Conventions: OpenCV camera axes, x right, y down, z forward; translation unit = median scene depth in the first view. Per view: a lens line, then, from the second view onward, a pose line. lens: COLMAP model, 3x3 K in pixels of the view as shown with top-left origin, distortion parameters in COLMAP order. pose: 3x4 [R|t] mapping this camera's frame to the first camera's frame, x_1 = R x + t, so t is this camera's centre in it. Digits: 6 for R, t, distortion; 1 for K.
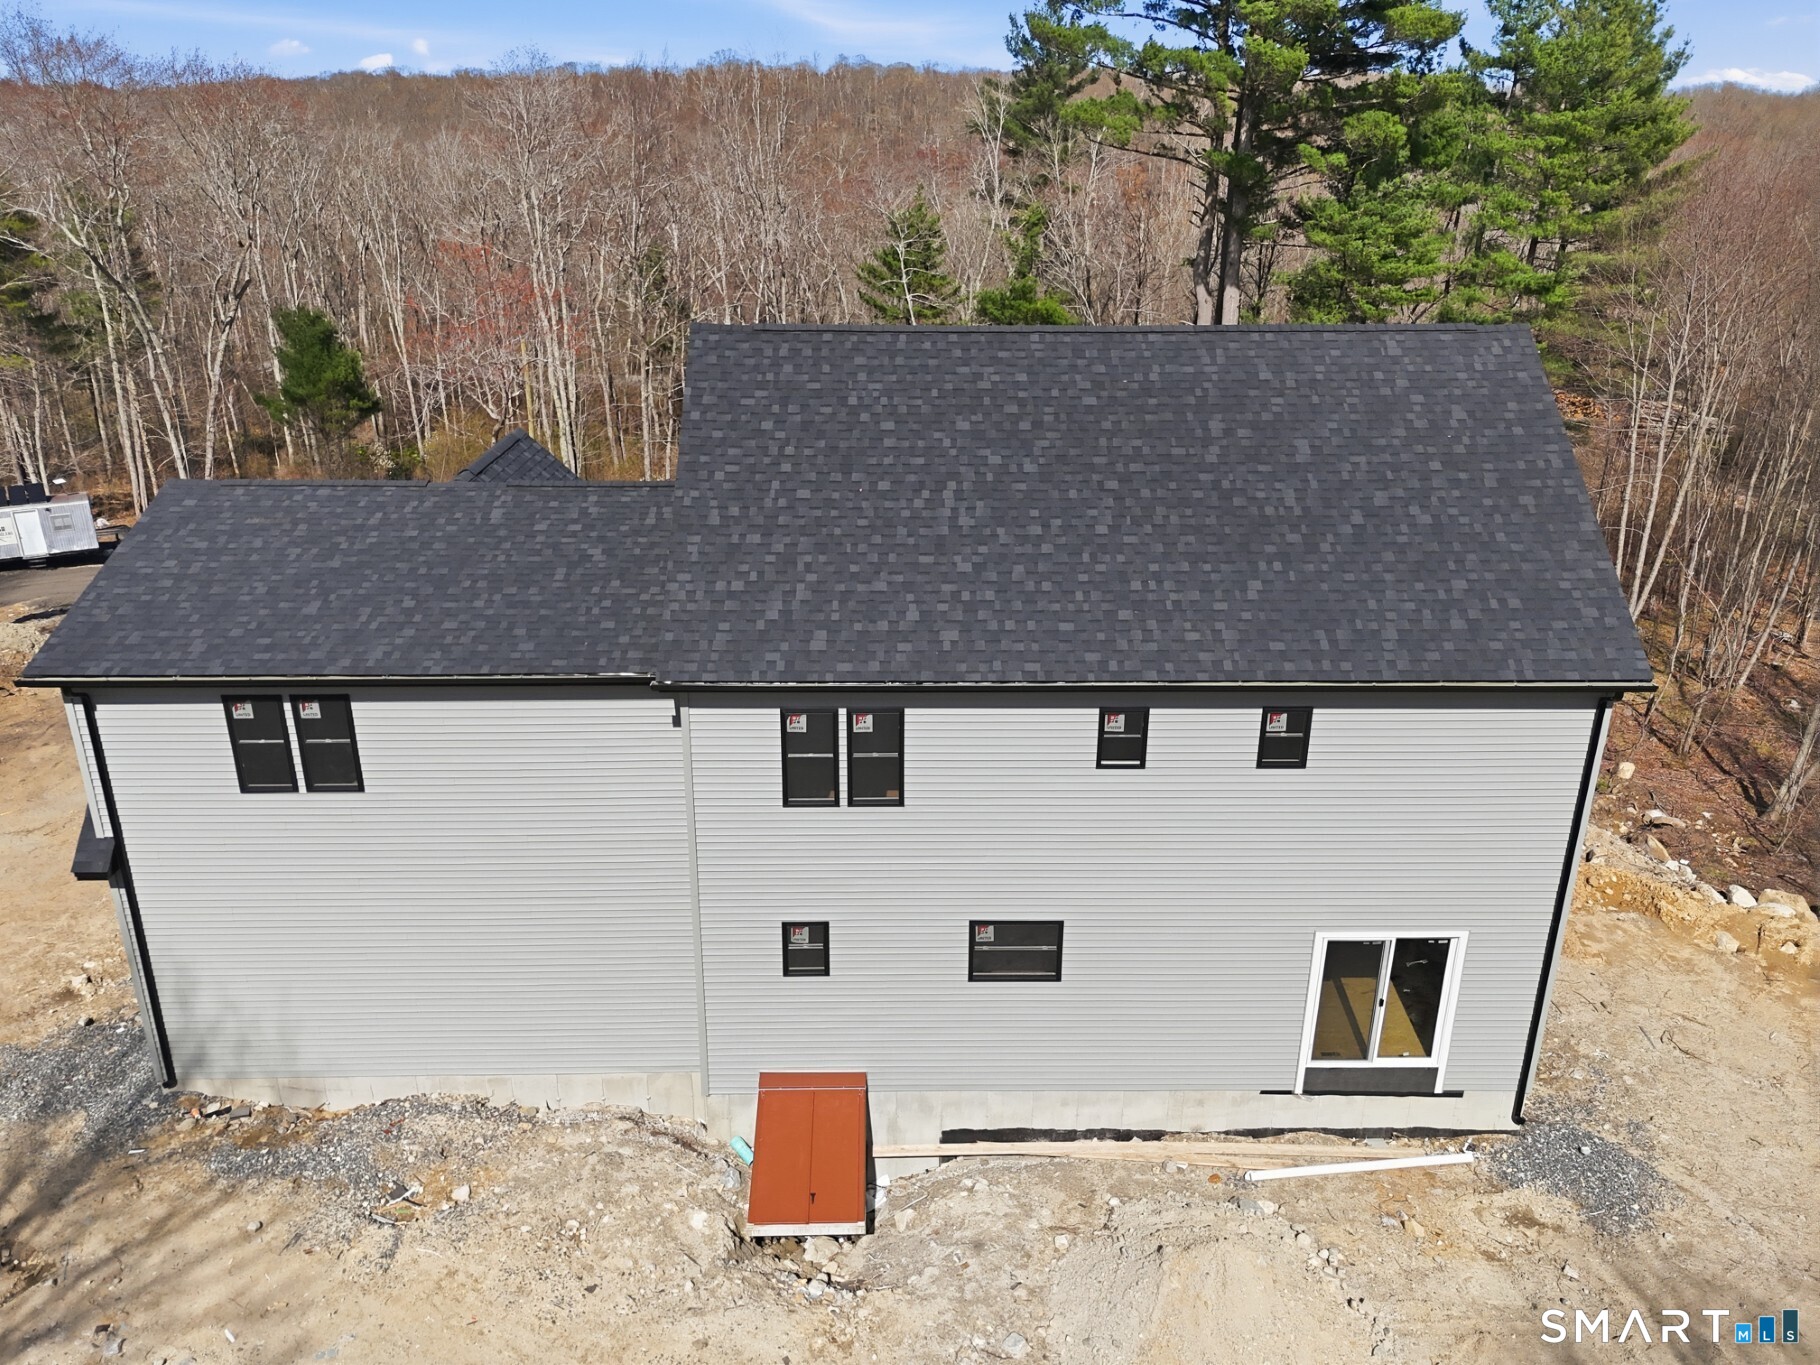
lens RADIAL K [[1327.7, 0, 910.0], [0, 1327.7, 682.5], [0, 0, 1]] dist [0.075544, -0.060550]
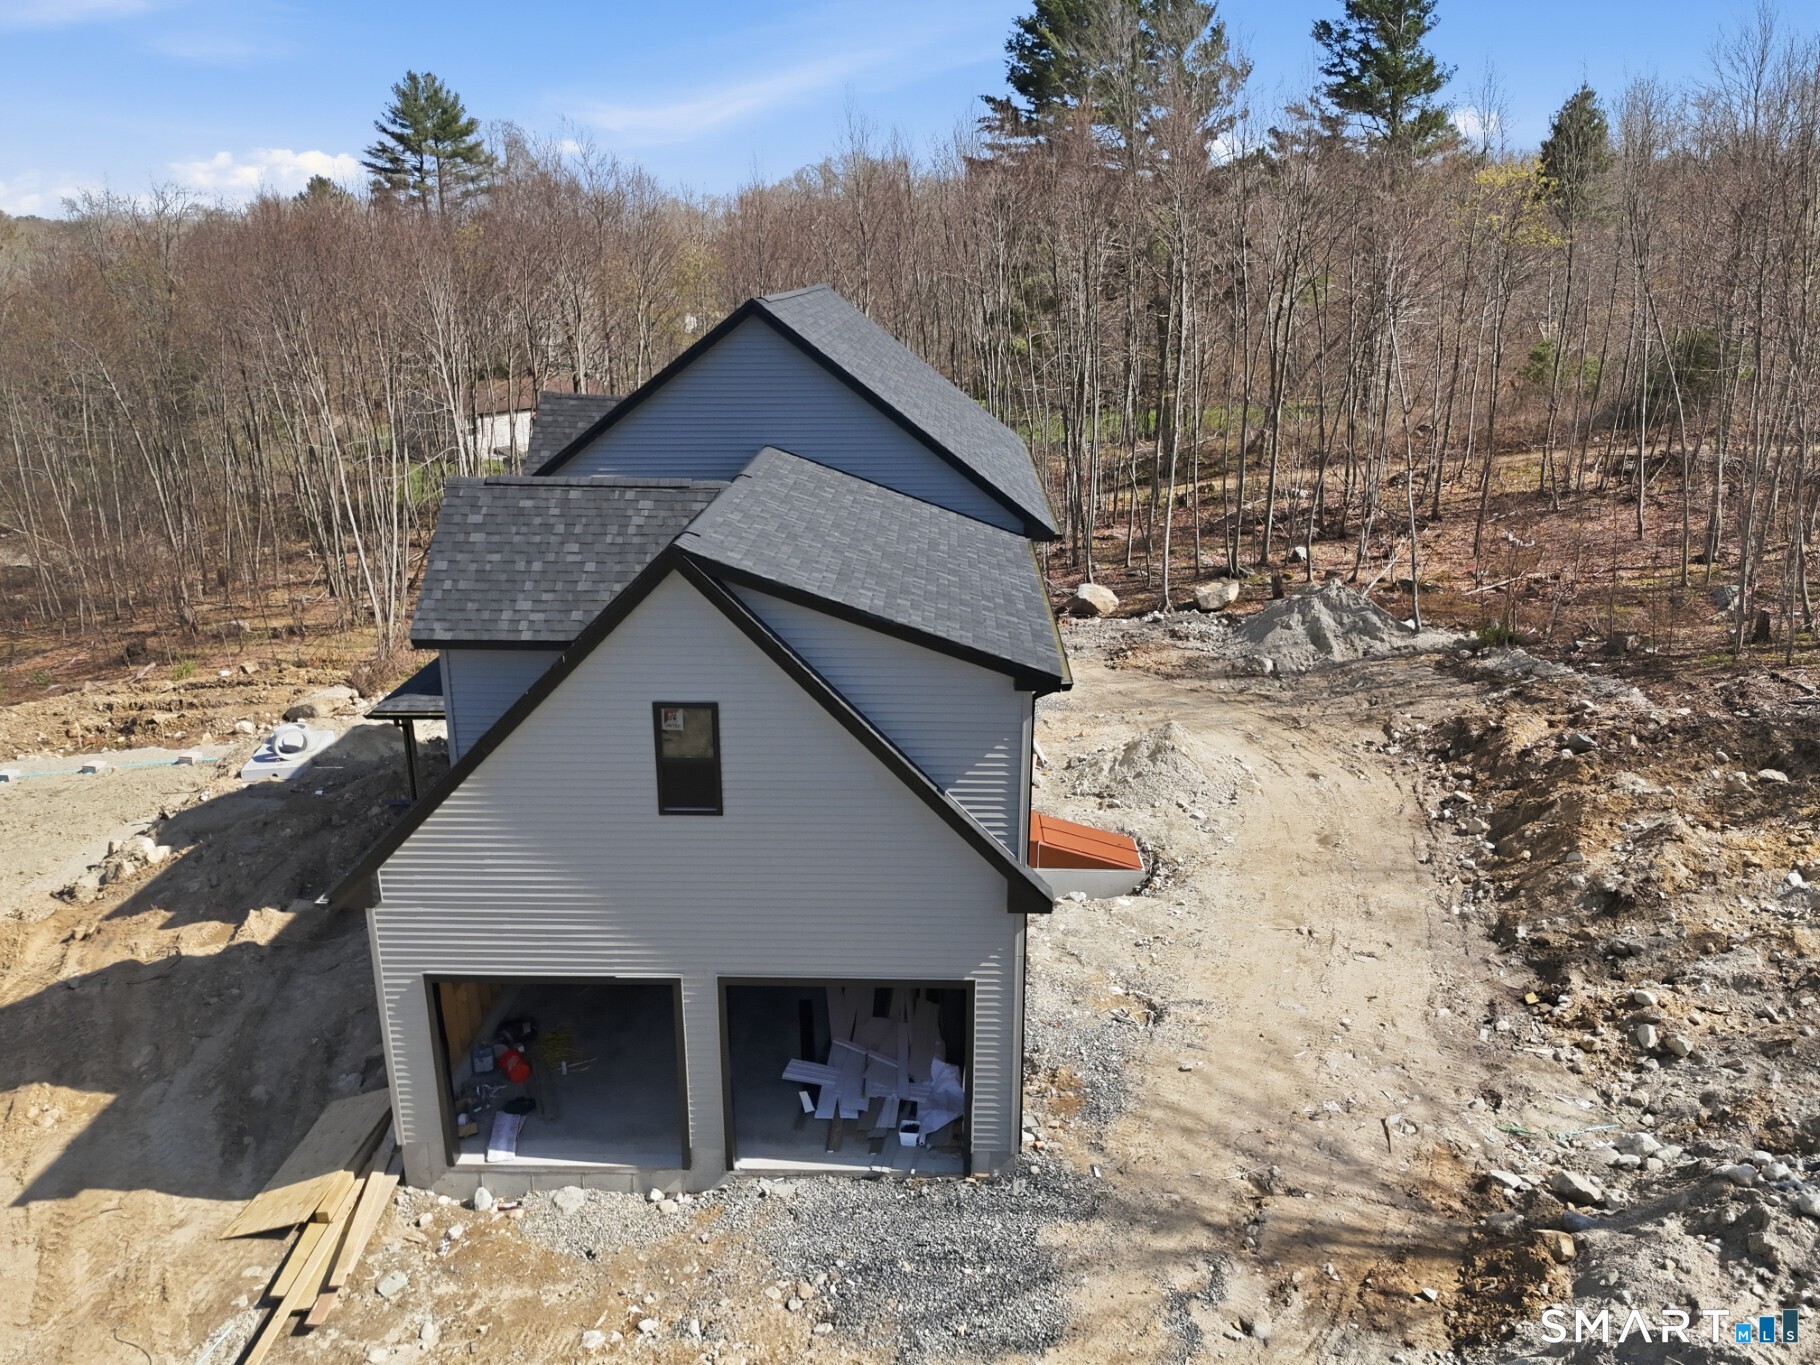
lens RADIAL K [[1340.1, 0, 910.0], [0, 1340.1, 682.5], [0, 0, 1]] dist [0.100986, -0.101554]
pose [[0.042755, -0.306518, 0.950904, -1.399987], [0.362582, 0.891646, 0.271114, -0.263195], [-0.930971, 0.333189, 0.149261, 0.896907]]
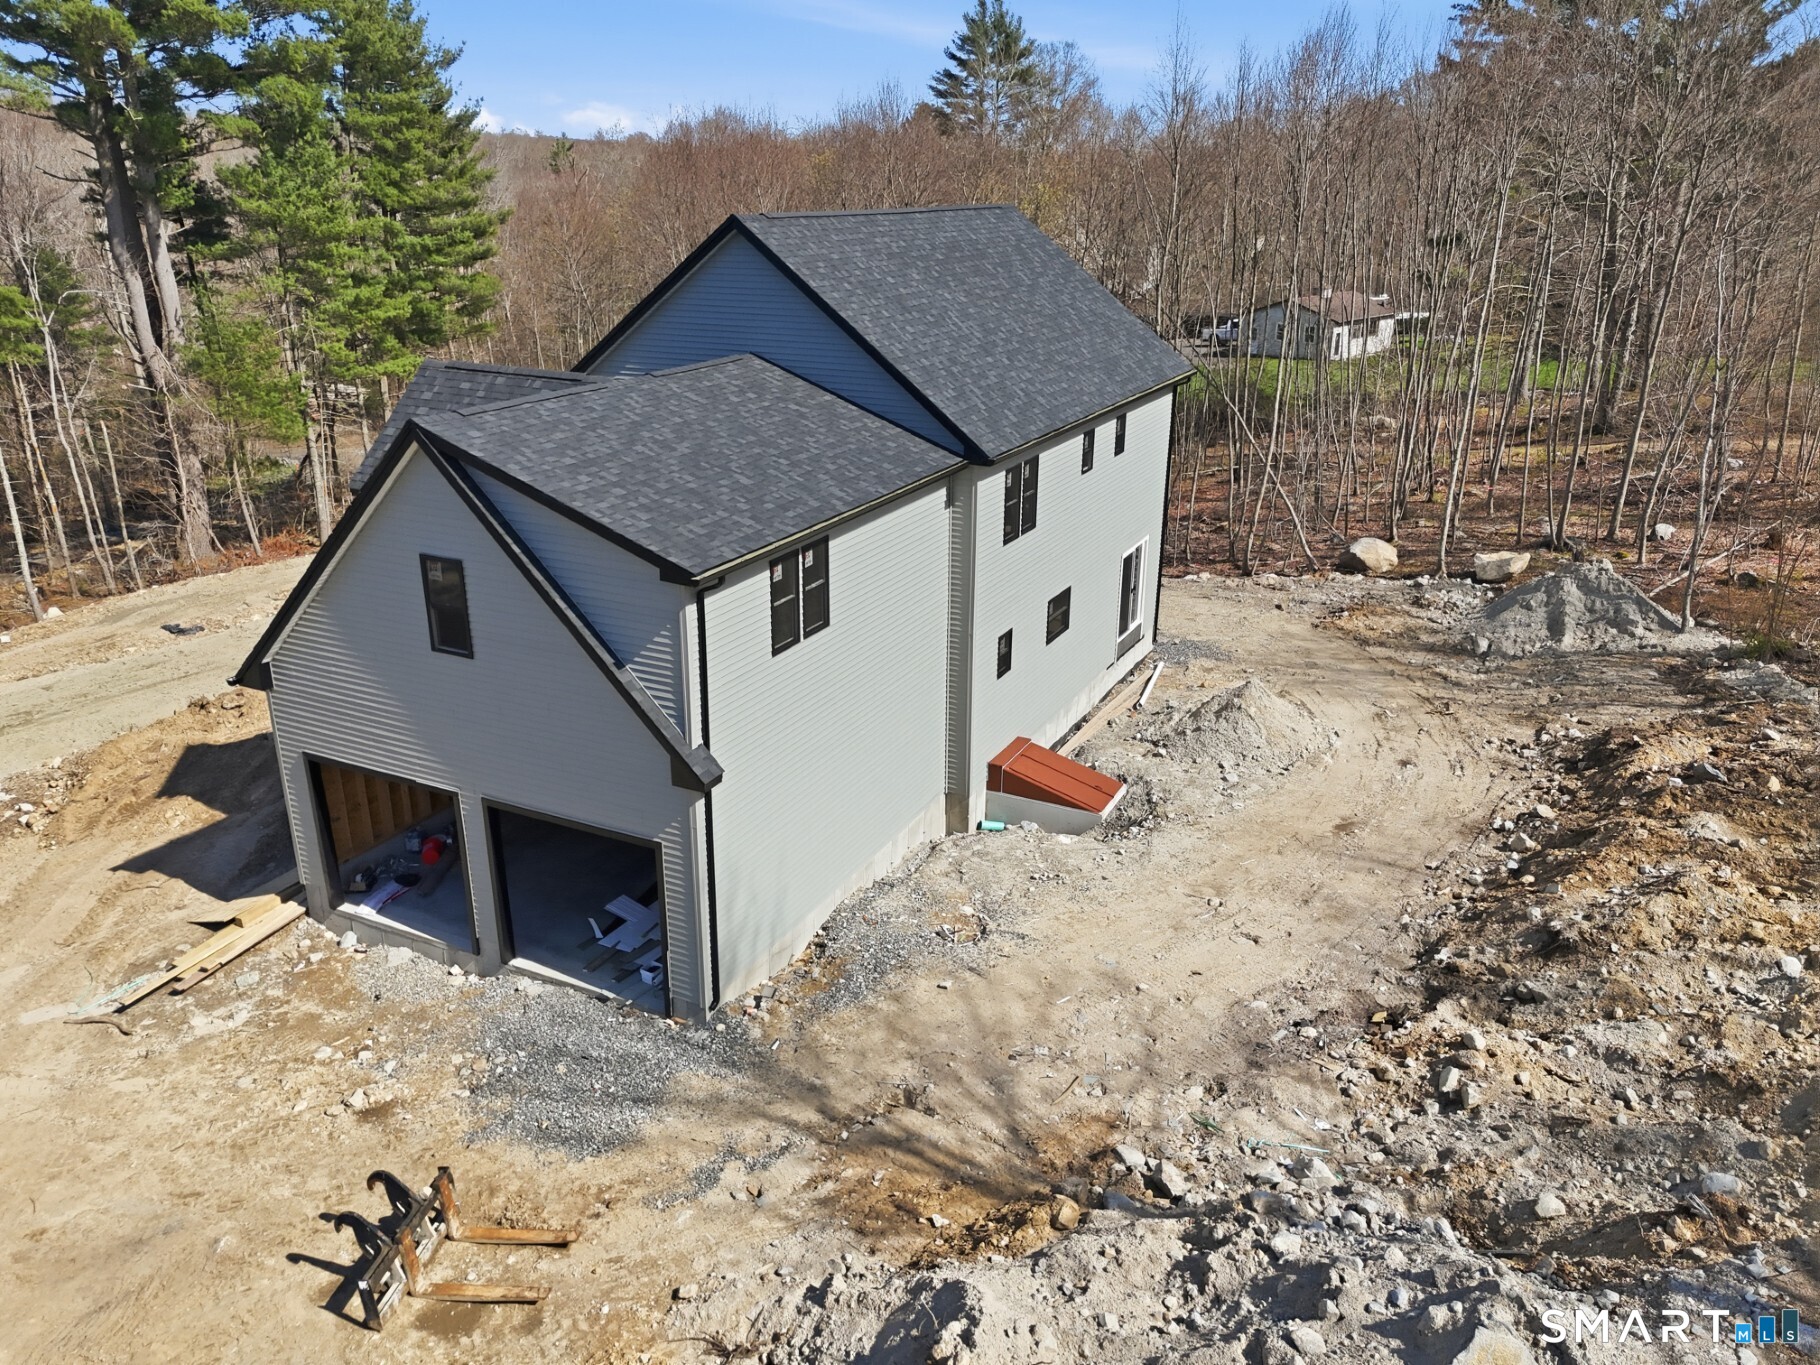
lens RADIAL K [[1340.1, 0, 910.0], [0, 1340.1, 682.5], [0, 0, 1]] dist [0.100986, -0.101554]
pose [[0.462198, -0.315352, 0.828810, -1.305152], [0.320371, 0.930887, 0.175531, -0.049833], [-0.826883, 0.184397, 0.531283, 0.347964]]
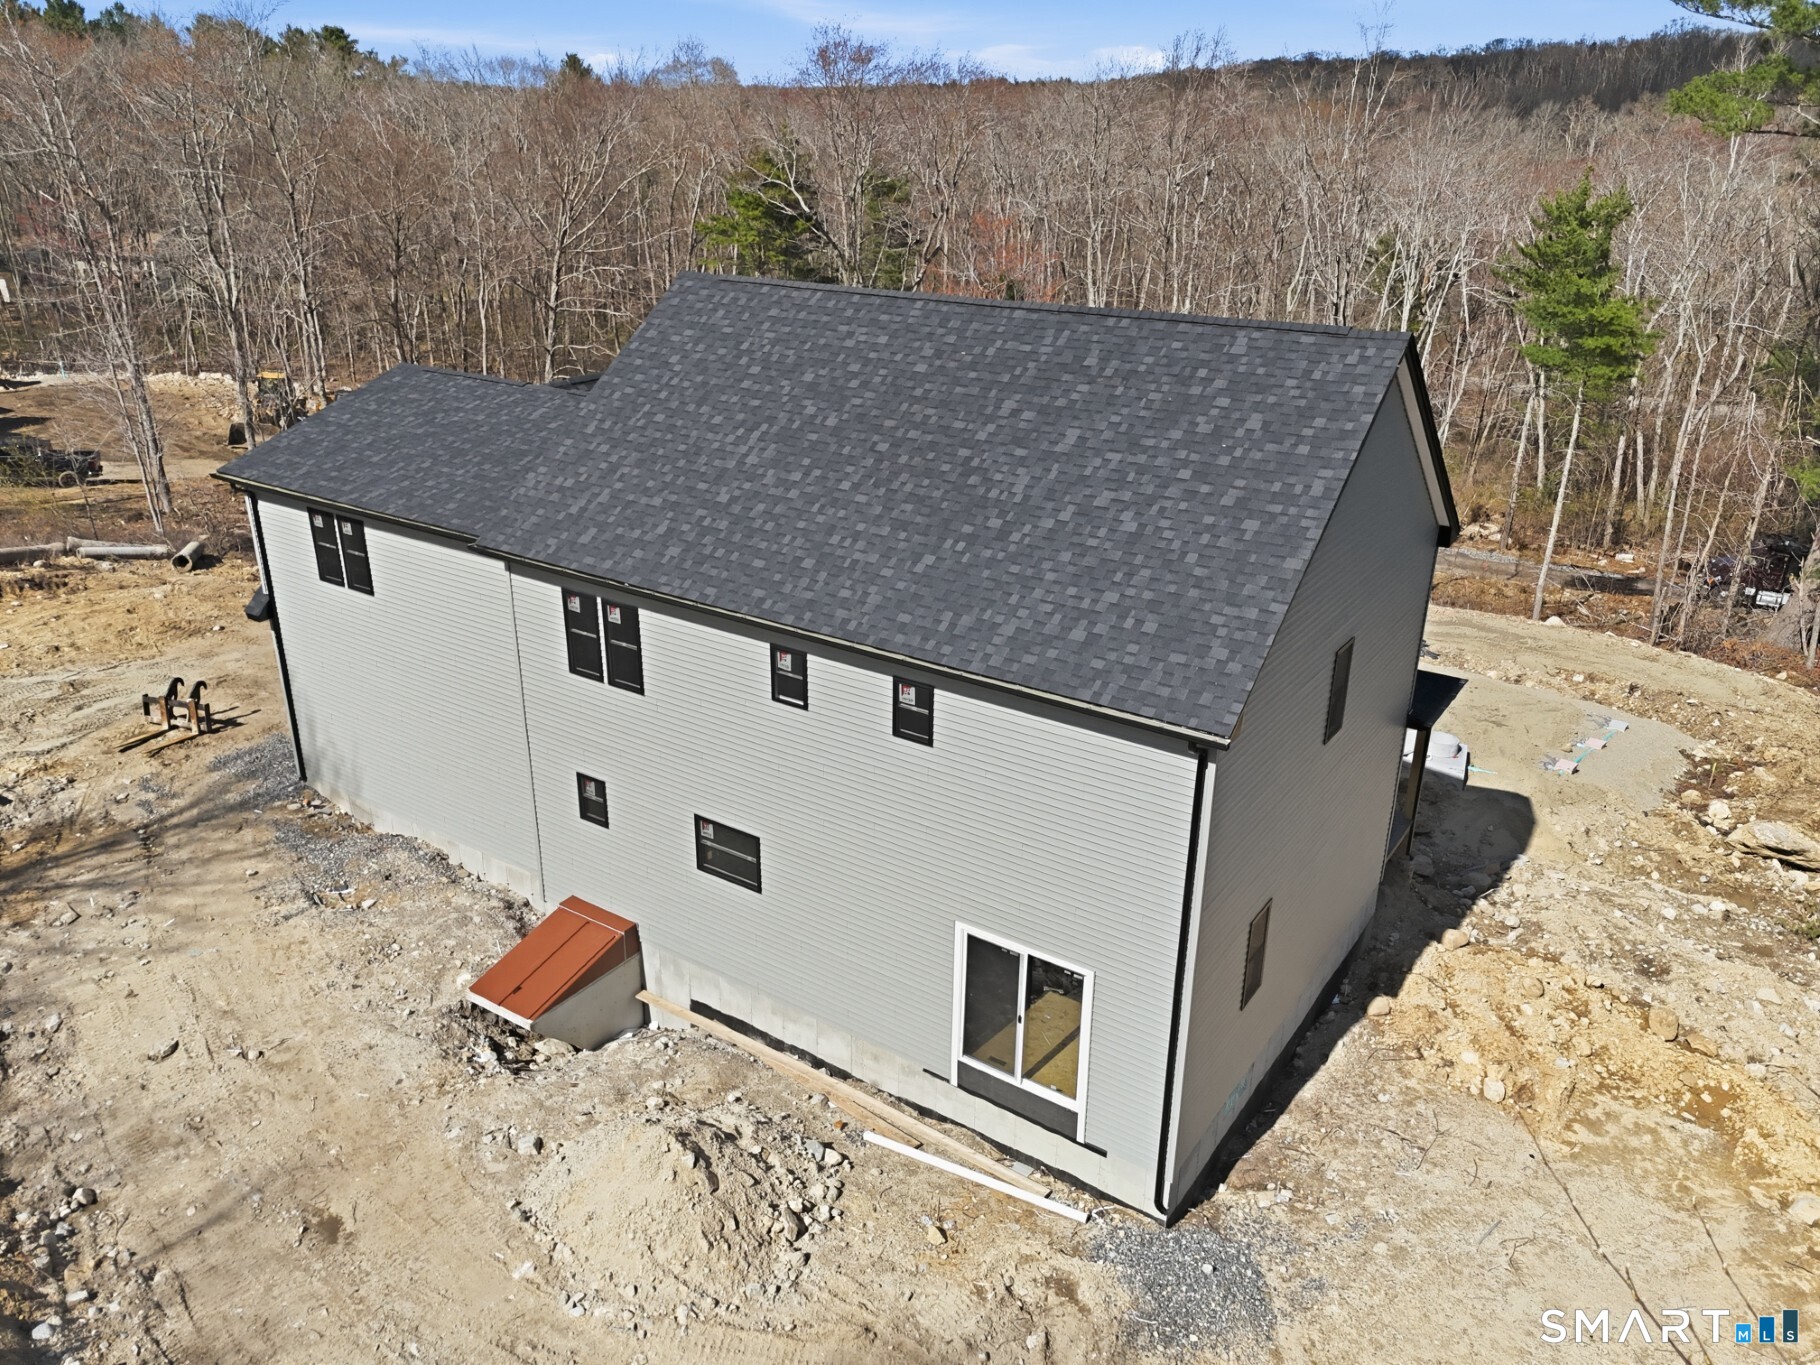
lens RADIAL K [[1340.1, 0, 910.0], [0, 1340.1, 682.5], [0, 0, 1]] dist [0.100986, -0.101554]
pose [[0.815709, 0.222404, -0.533999, 0.774994], [-0.216548, 0.973415, 0.074626, -0.052600], [0.536400, 0.054763, 0.842185, 0.137510]]
